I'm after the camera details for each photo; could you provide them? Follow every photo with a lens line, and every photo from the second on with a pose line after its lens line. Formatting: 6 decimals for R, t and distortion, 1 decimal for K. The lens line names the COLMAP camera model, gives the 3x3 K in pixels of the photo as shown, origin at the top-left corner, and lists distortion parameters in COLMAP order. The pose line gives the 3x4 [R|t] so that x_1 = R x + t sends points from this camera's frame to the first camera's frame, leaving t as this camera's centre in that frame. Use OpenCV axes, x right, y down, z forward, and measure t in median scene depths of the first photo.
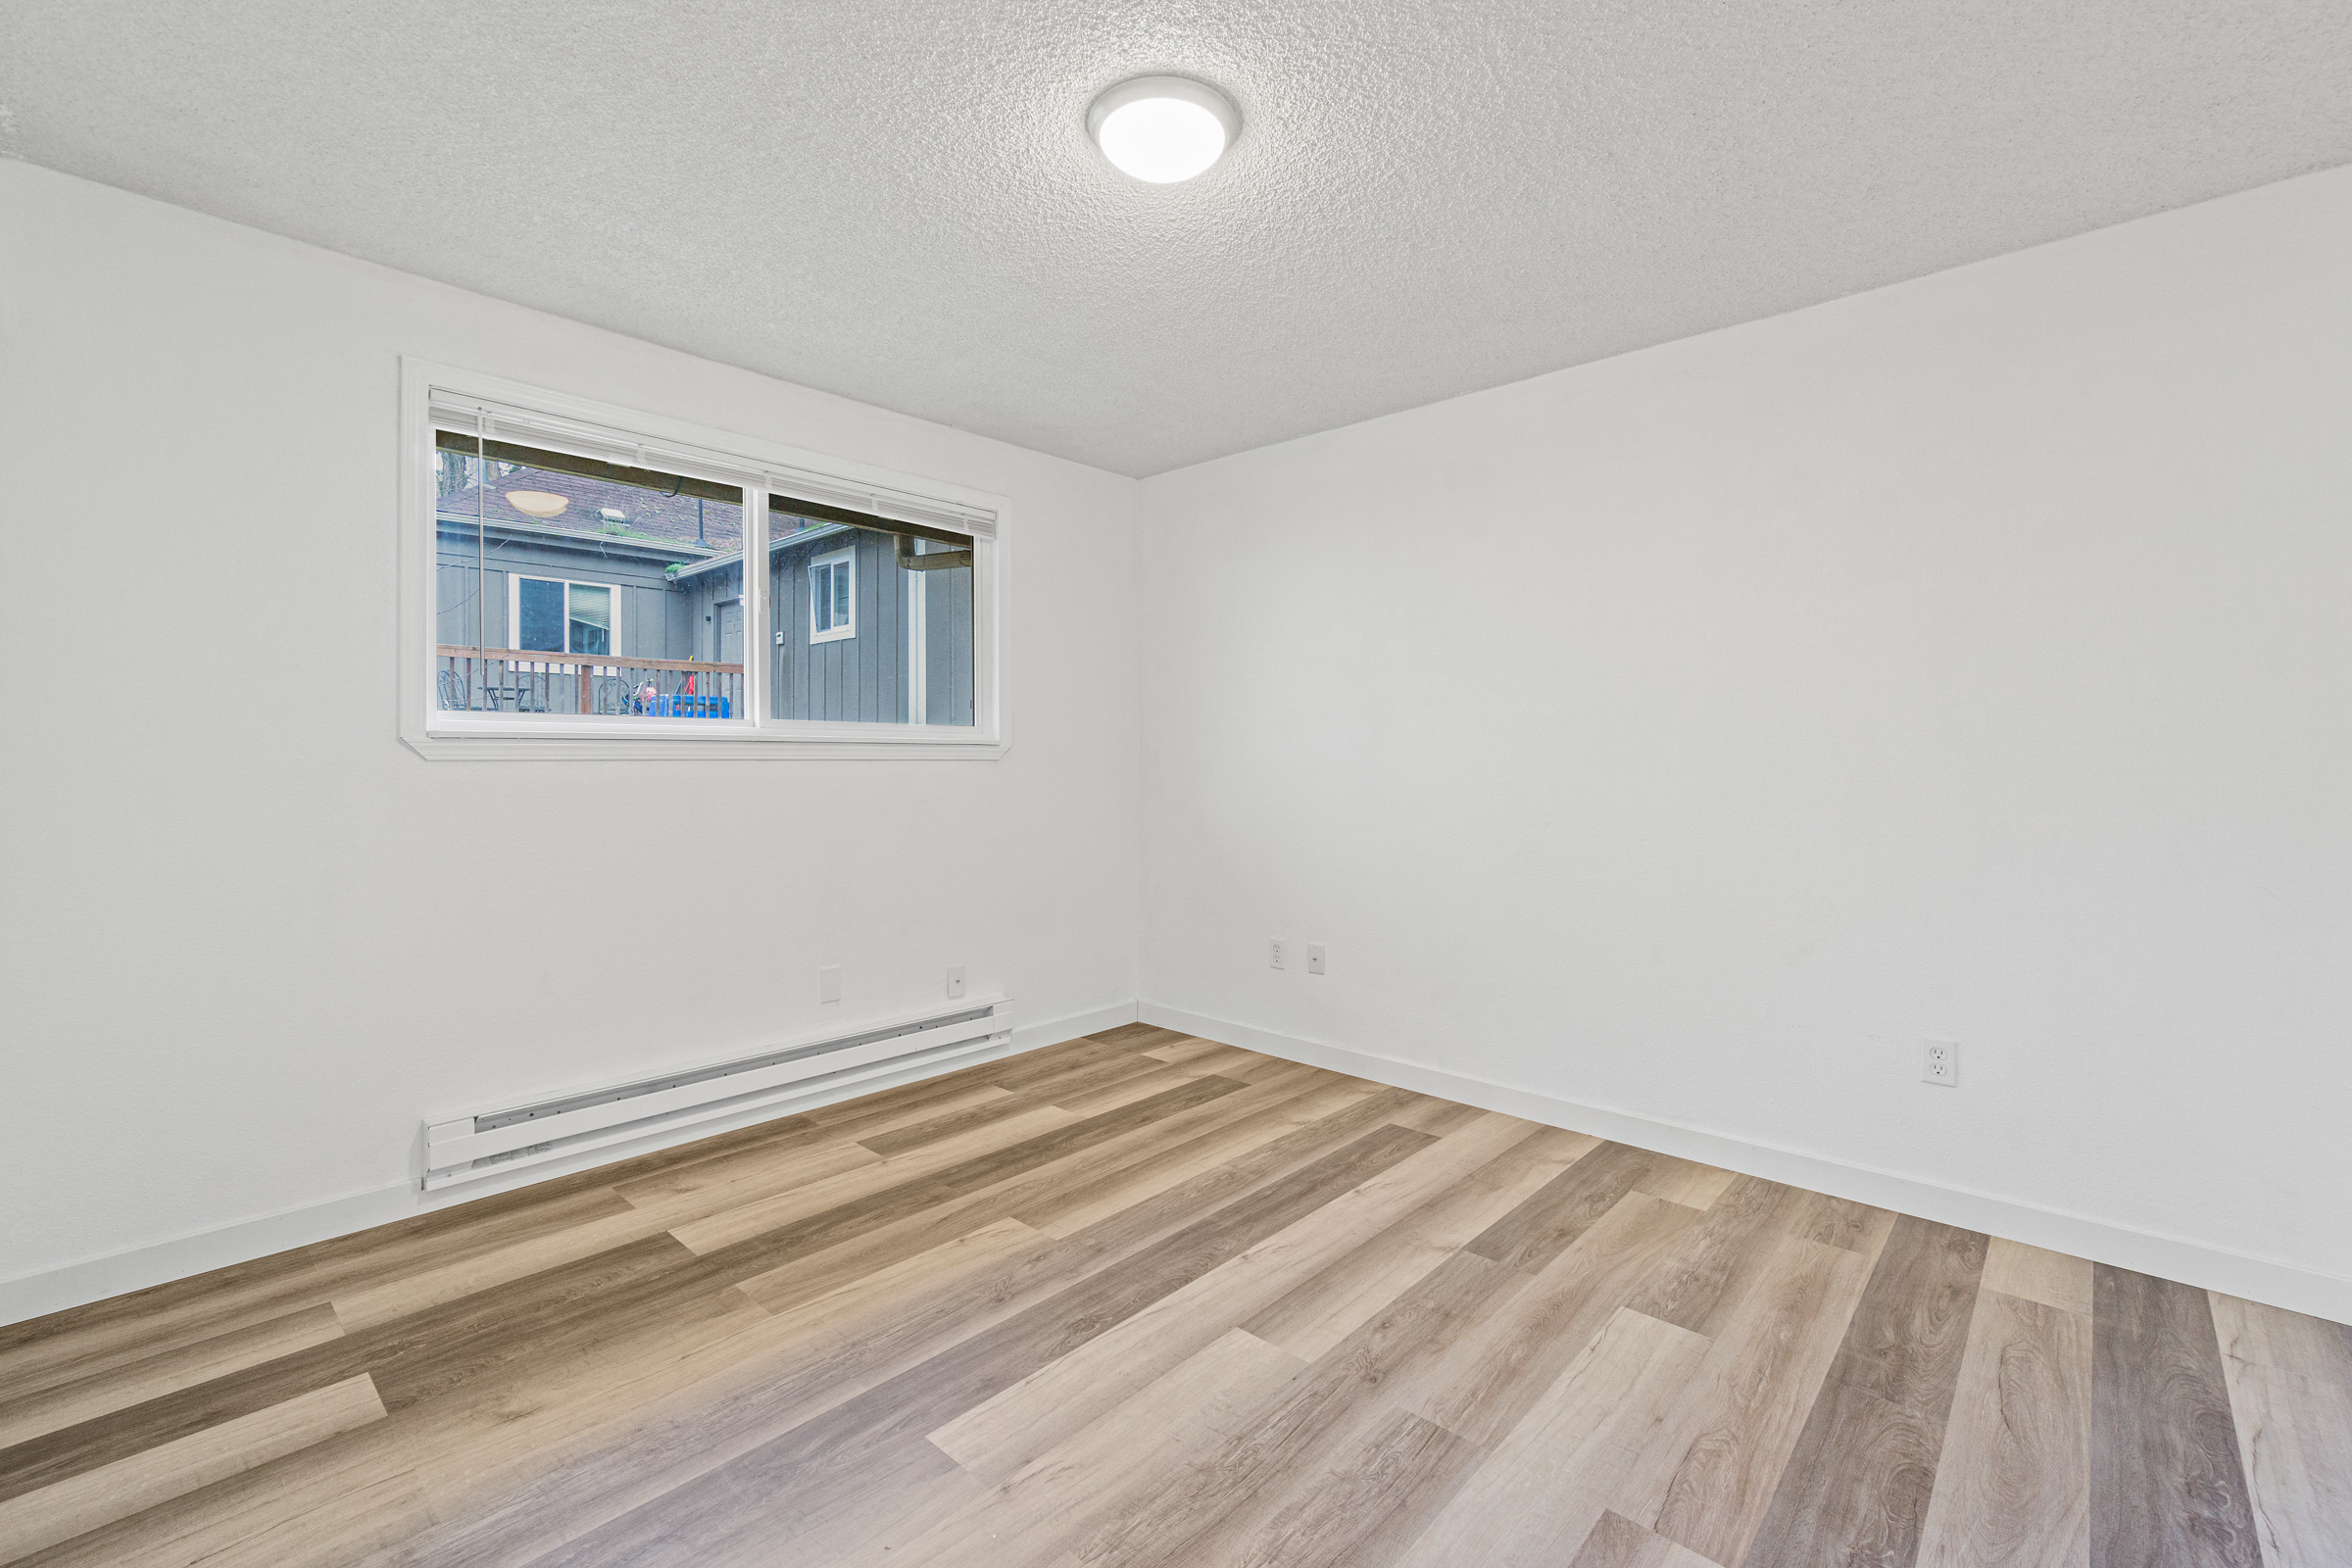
lens RADIAL K [[1016.2, 0, 1167.0], [0, 1016.2, 753.9], [0, 0, 1]] dist [-0.001261, 0.000064]
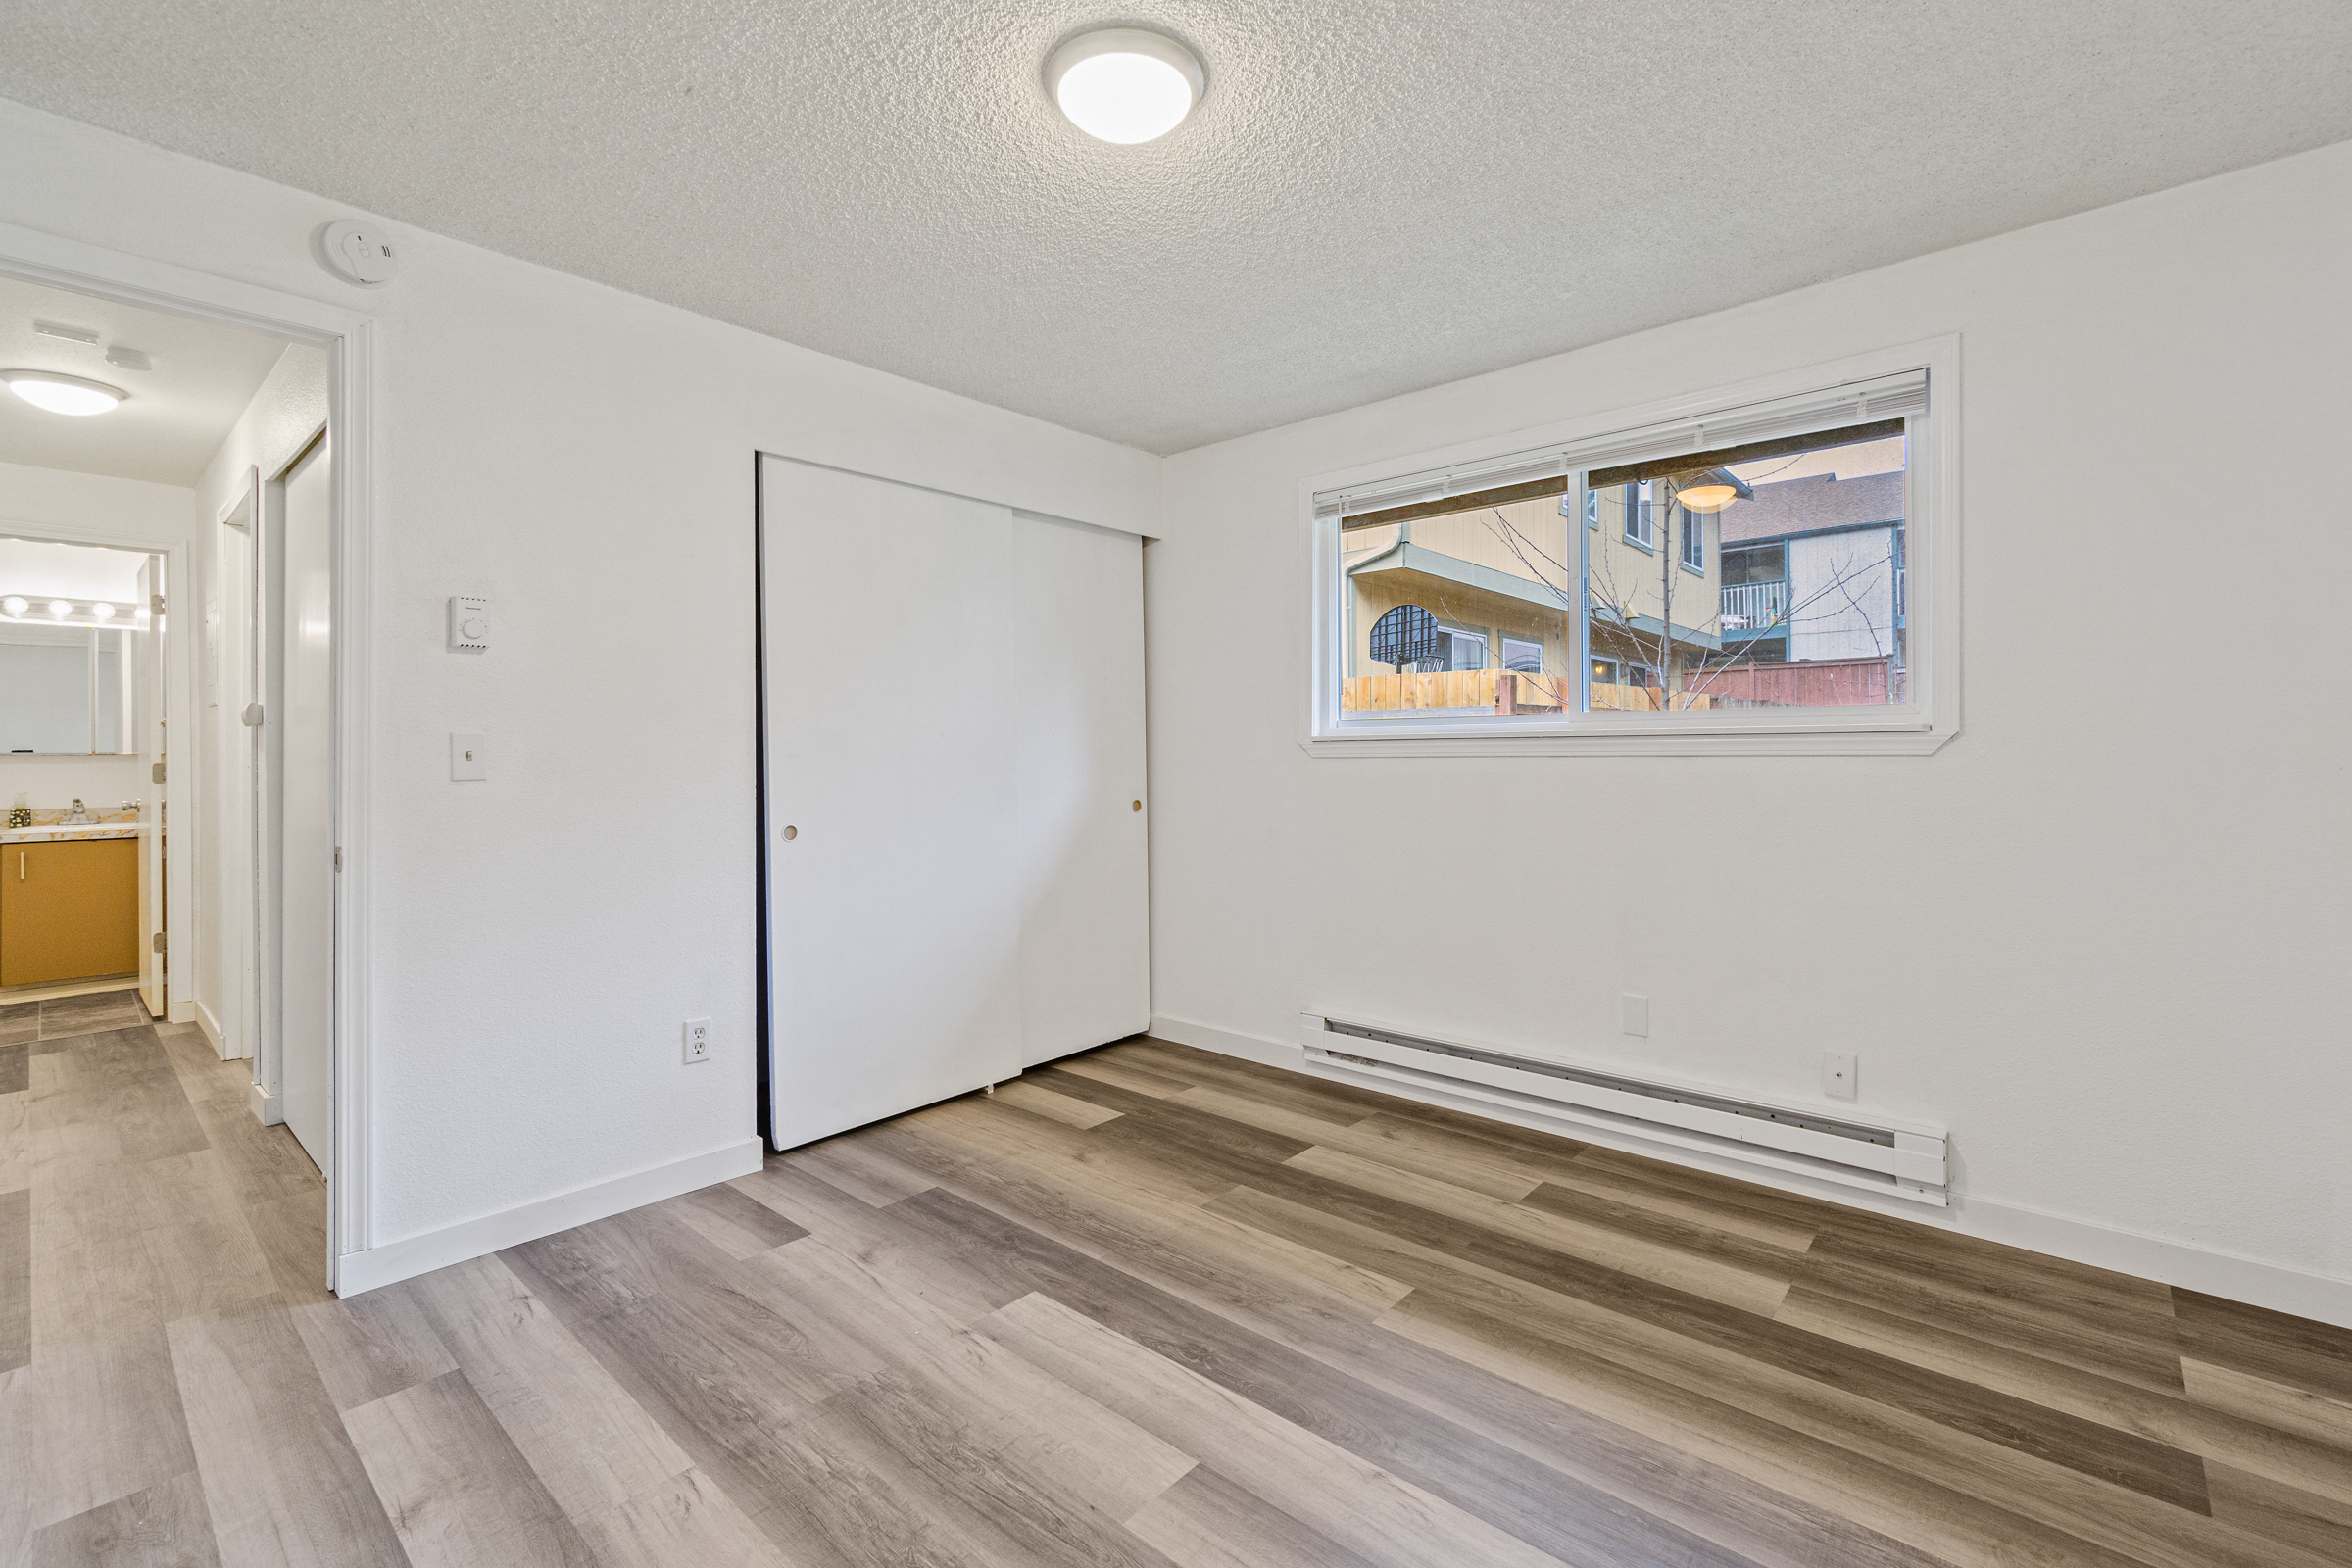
lens RADIAL K [[1031.3, 0, 1164.9], [0, 1031.3, 749.5], [0, 0, 1]] dist [0.003263, 0.000774]
pose [[0.012626, -0.008080, -0.999888, 0.715664], [0.011494, 0.999902, -0.007935, 0.003394], [0.999854, -0.011392, 0.012717, 0.775788]]
